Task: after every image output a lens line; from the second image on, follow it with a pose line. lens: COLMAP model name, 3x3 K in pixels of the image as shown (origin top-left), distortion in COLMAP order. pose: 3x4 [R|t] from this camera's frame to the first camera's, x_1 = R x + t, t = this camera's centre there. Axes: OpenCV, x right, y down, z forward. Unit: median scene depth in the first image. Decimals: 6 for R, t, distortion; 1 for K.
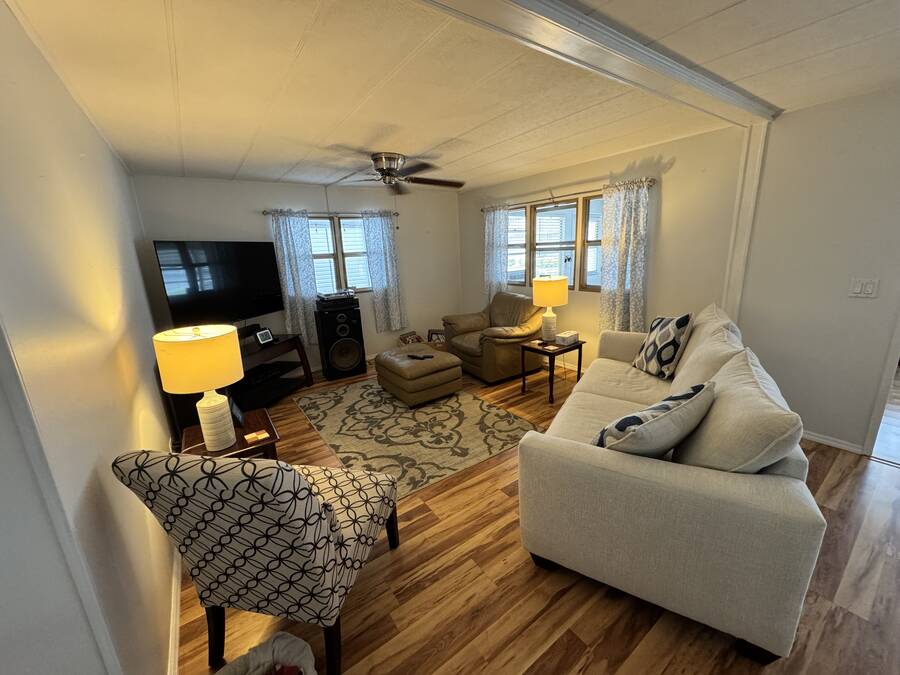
lens RADIAL K [[356.3, 0, 450.0], [0, 356.3, 337.5], [0, 0, 1]] dist [0.000811, 0.000220]
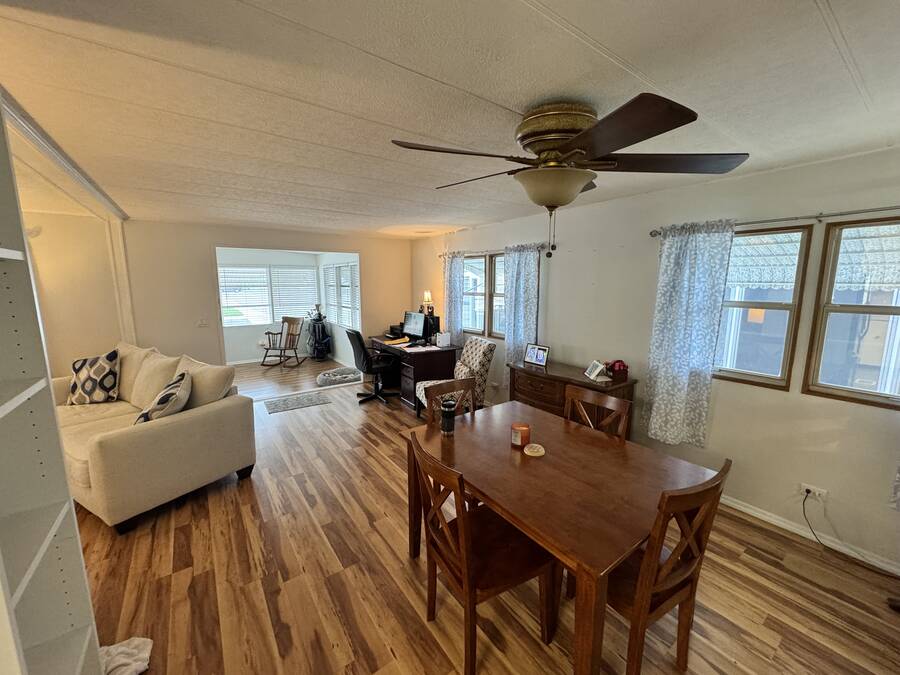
lens RADIAL K [[356.3, 0, 450.0], [0, 356.3, 337.5], [0, 0, 1]] dist [0.000811, 0.000220]
pose [[-0.005958, -0.104302, 0.994528, -0.669448], [0.251696, 0.962370, 0.102437, 0.069749], [-0.967788, 0.250929, 0.020519, -0.263690]]
